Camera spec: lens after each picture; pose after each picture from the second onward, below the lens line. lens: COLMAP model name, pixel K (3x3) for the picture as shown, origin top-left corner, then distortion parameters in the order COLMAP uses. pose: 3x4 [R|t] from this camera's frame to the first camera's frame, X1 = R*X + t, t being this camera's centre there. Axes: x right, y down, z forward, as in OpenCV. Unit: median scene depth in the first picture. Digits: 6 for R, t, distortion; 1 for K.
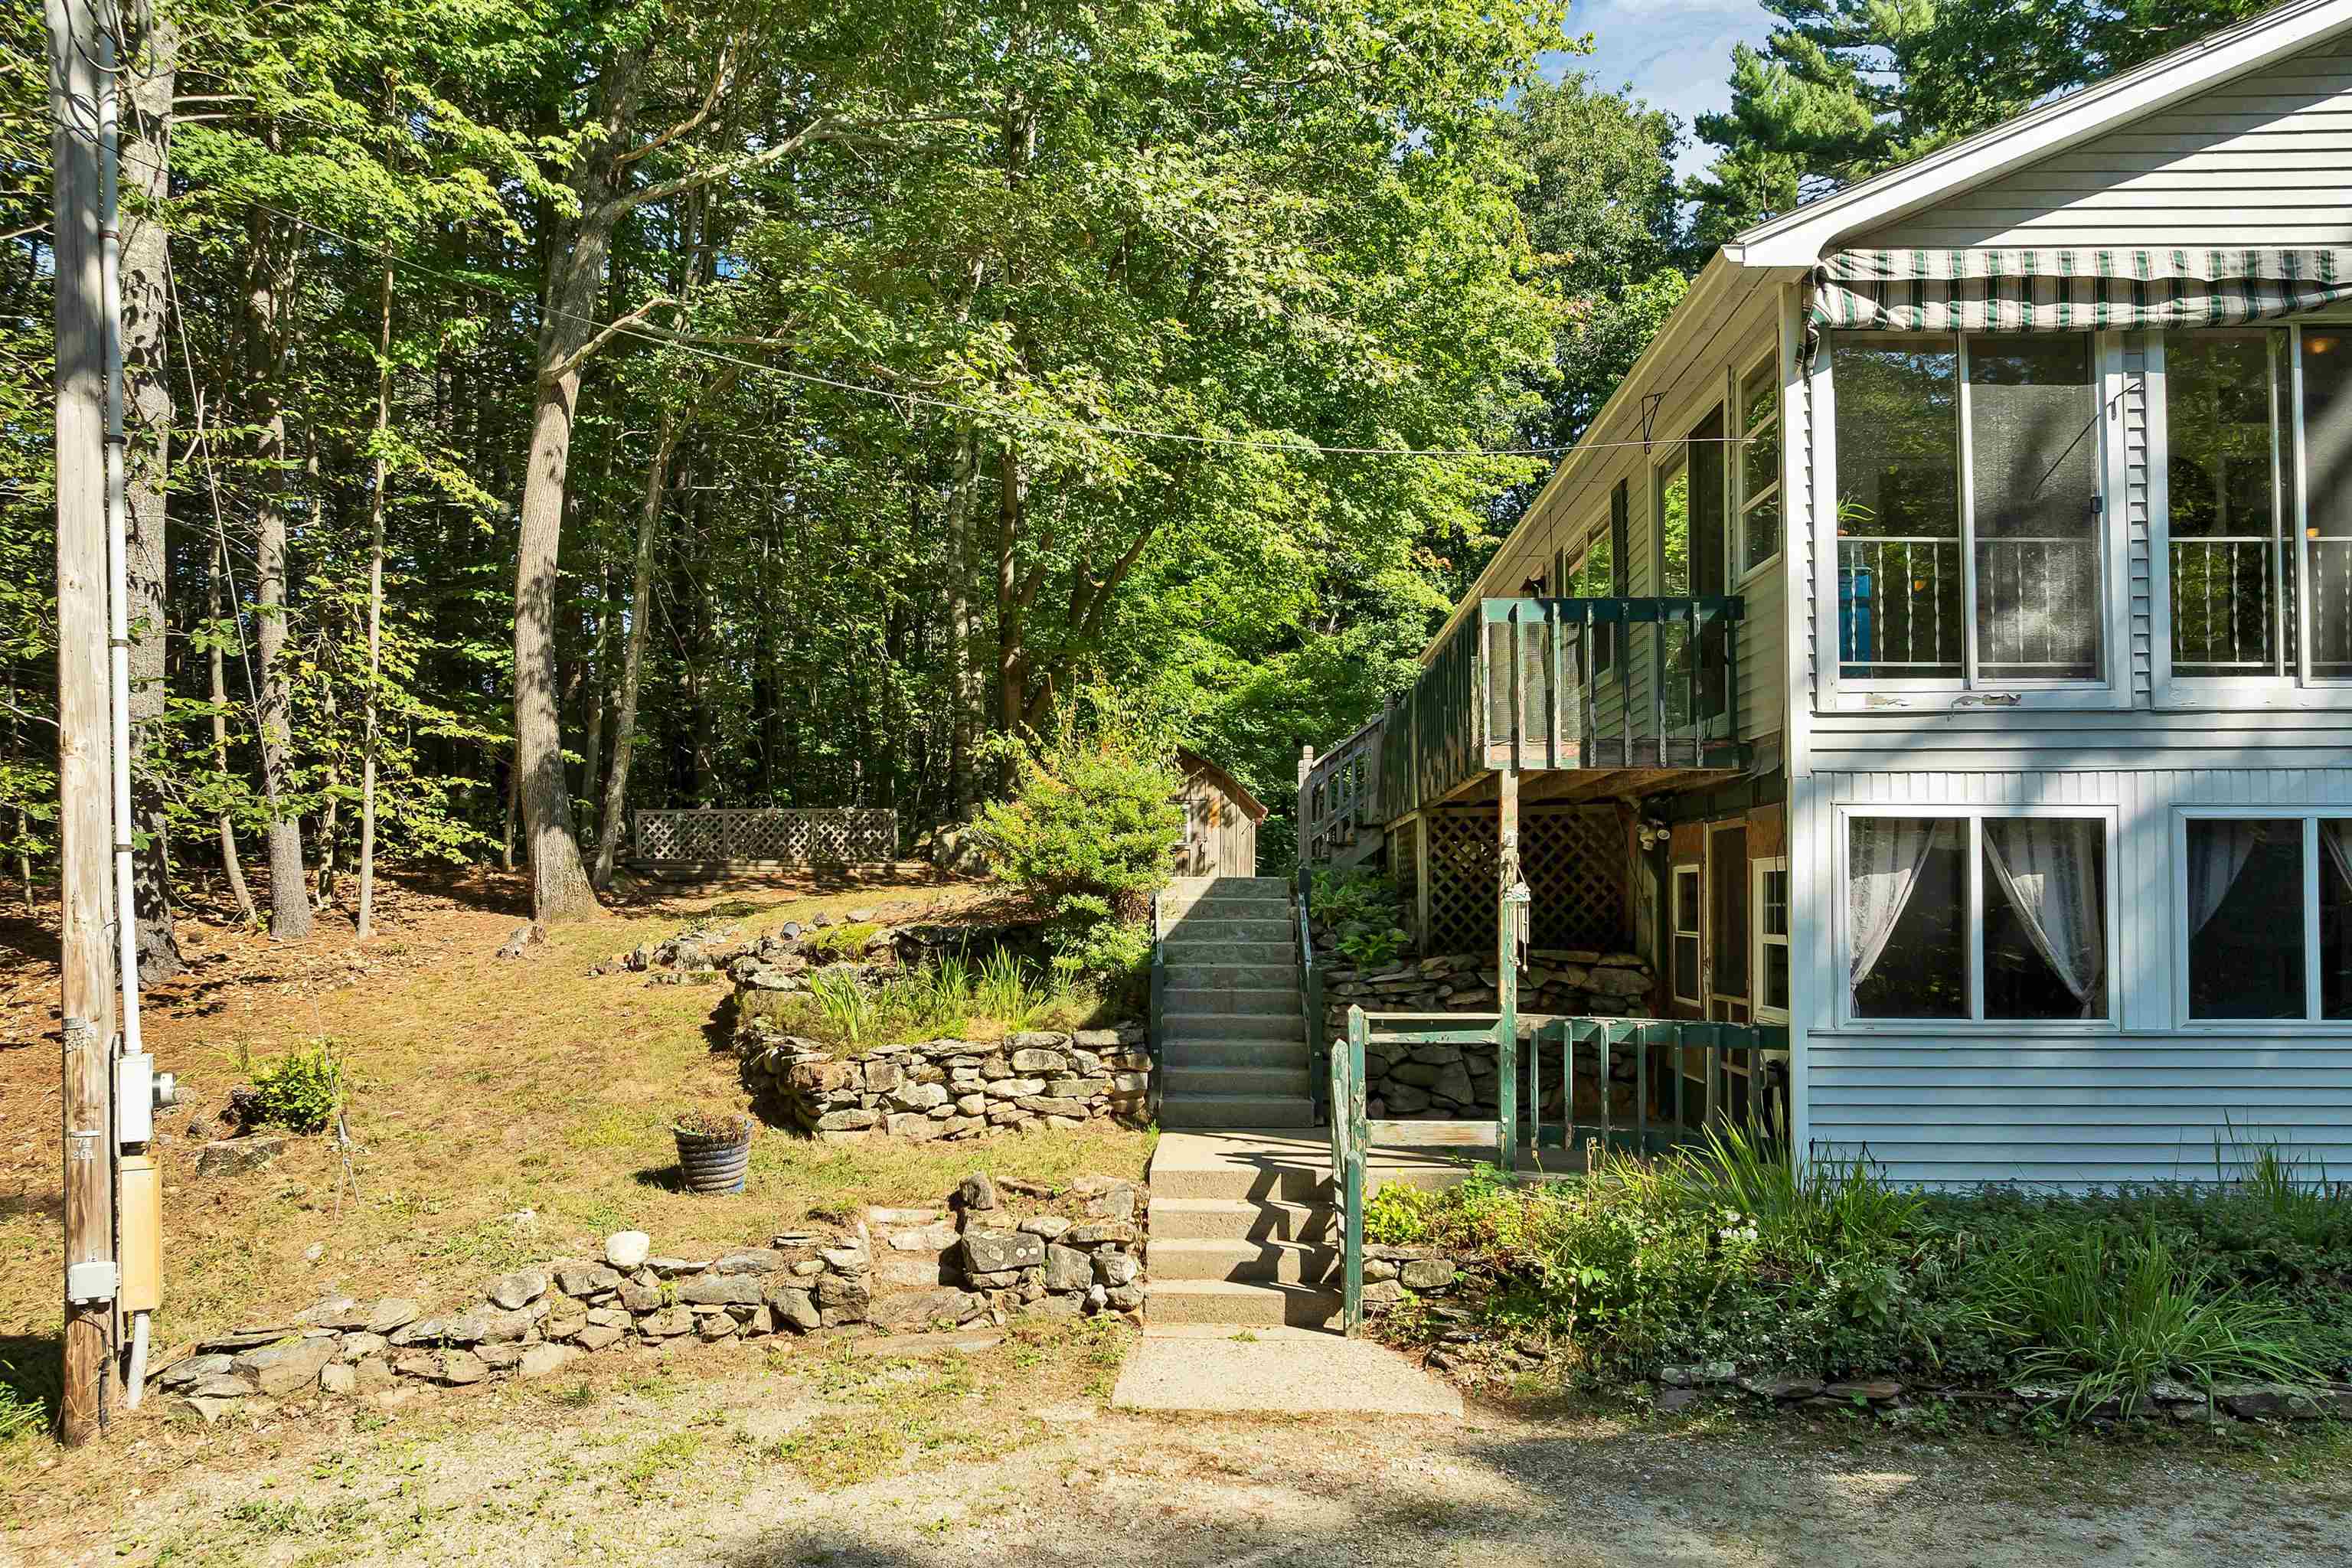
lens RADIAL K [[1670.5, 0, 1176.3], [0, 1670.5, 866.8], [0, 0, 1]] dist [-0.041563, -0.001195]
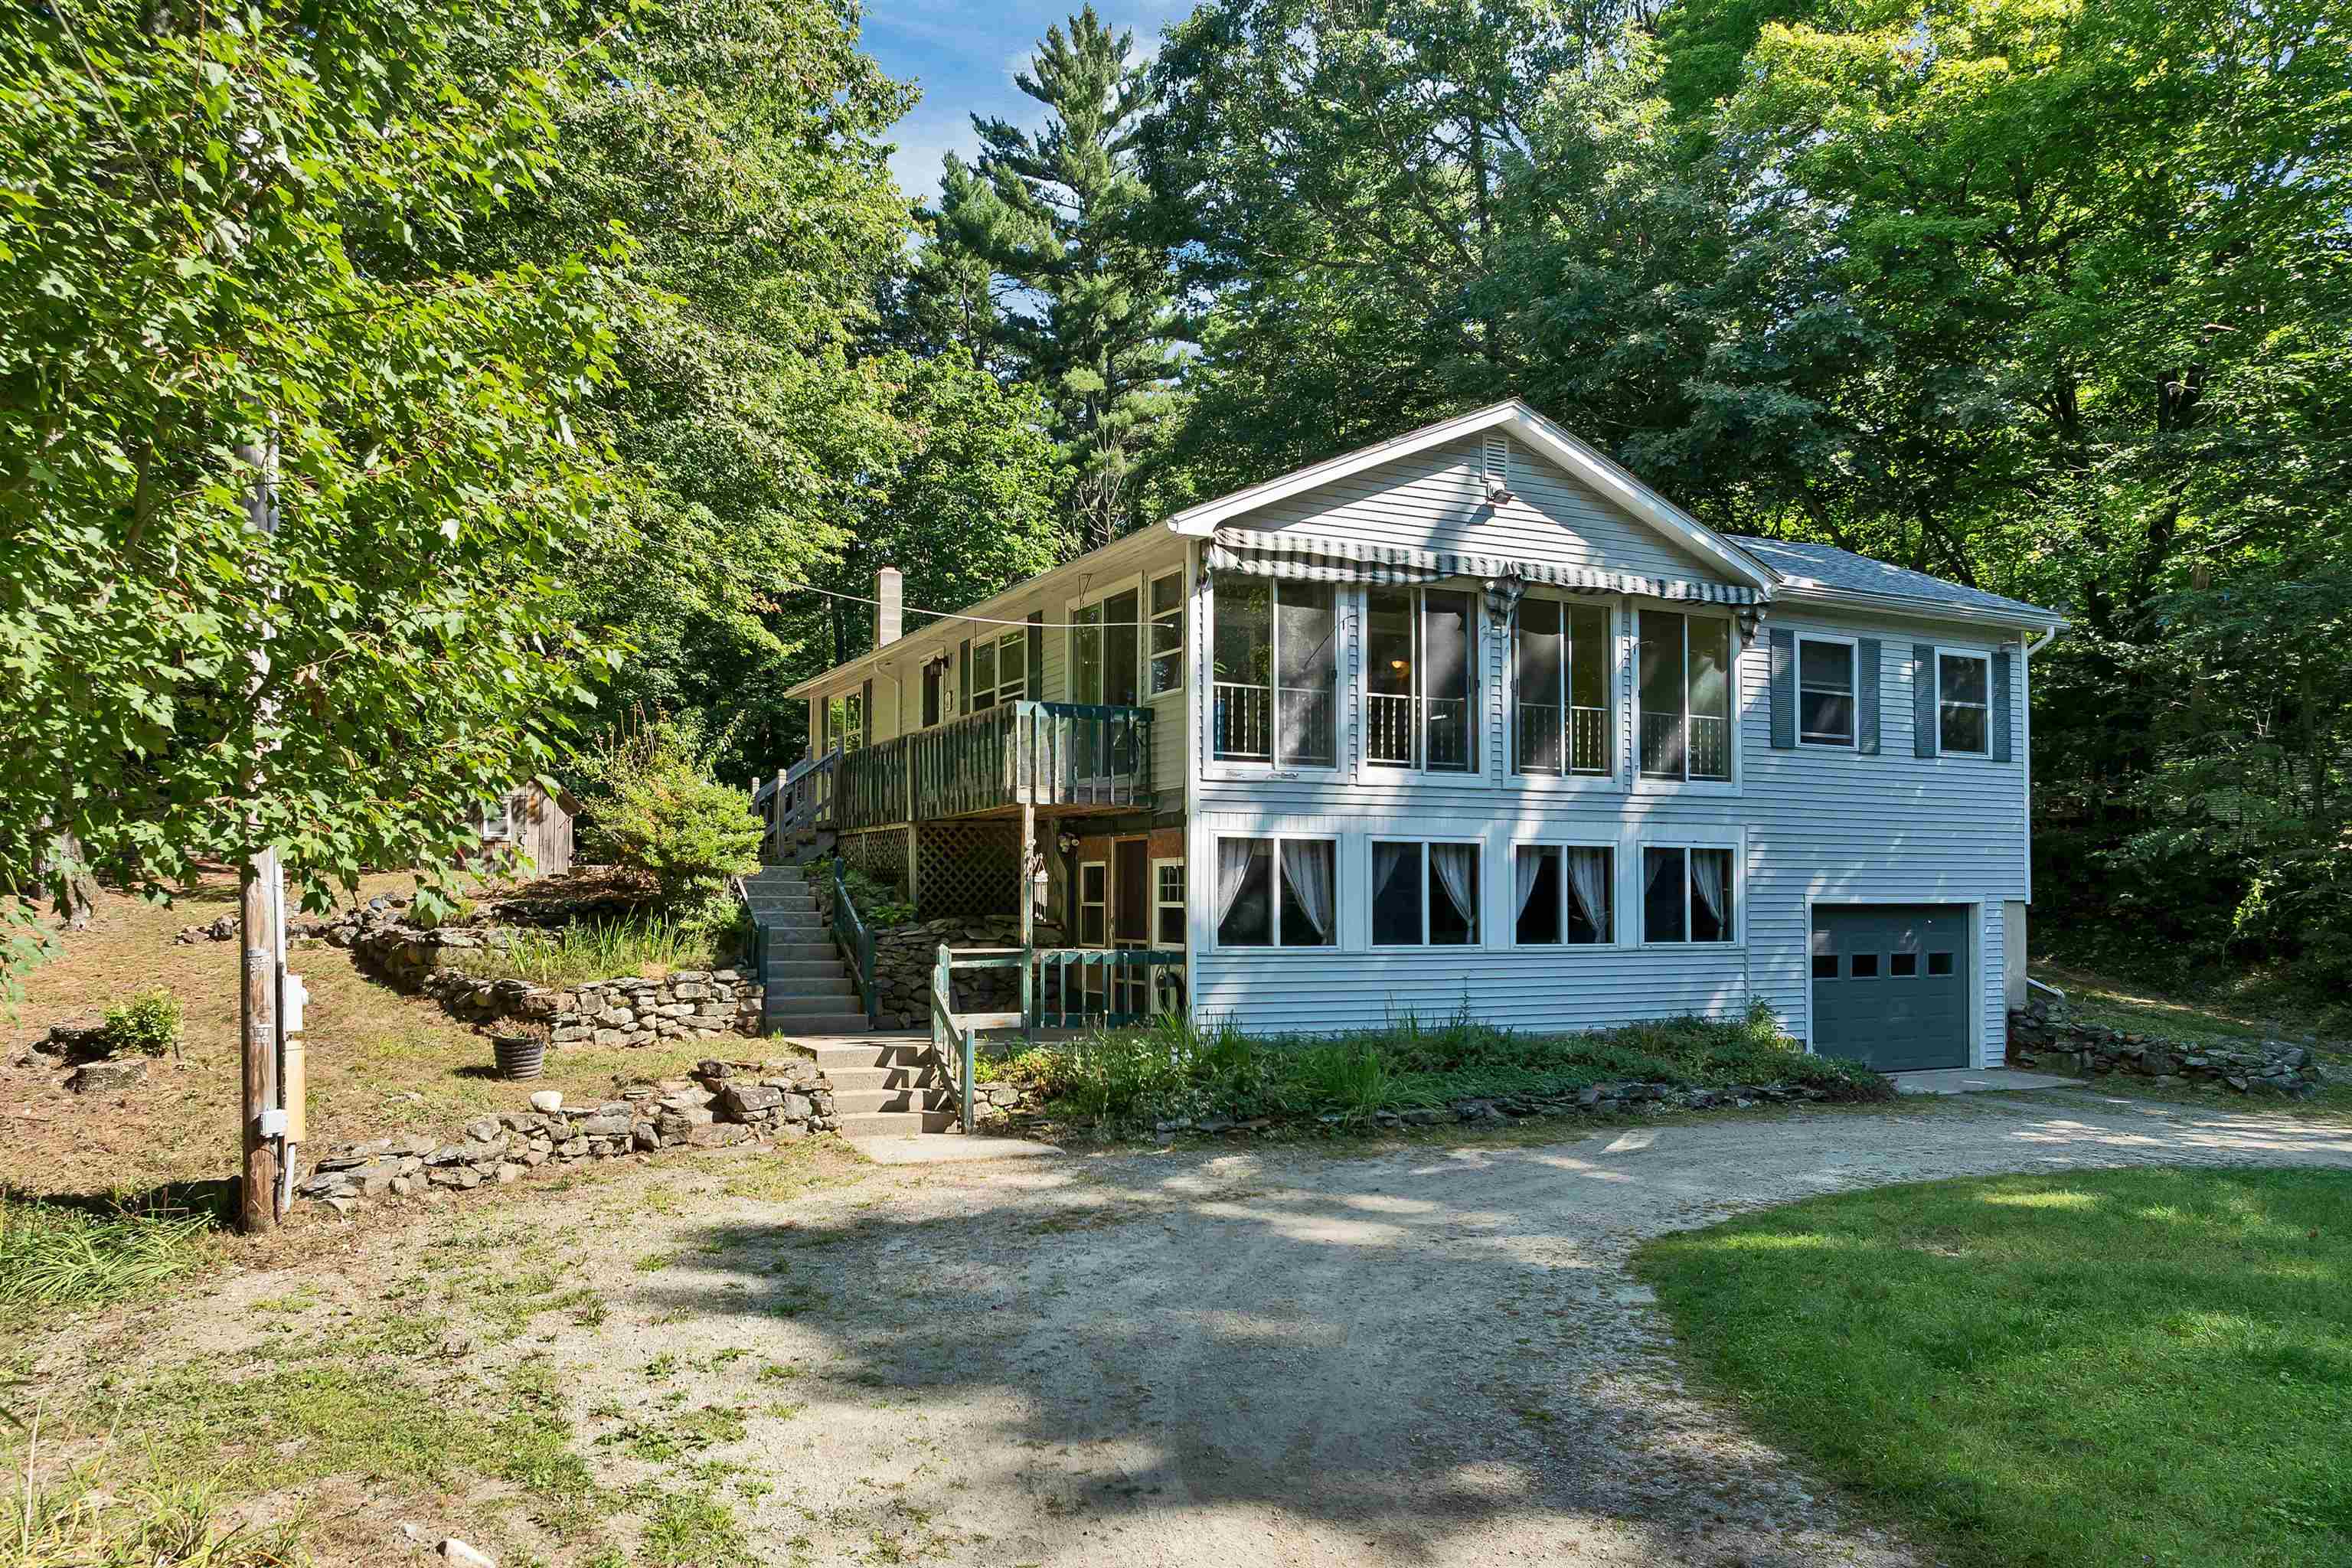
lens RADIAL K [[1670.5, 0, 1176.3], [0, 1670.5, 866.8], [0, 0, 1]] dist [-0.041563, -0.001195]
pose [[0.869596, 0.011546, 0.493629, -0.534199], [-0.012737, 0.999918, -0.000951, 0.005697], [-0.493600, -0.005461, 0.869672, -0.570944]]
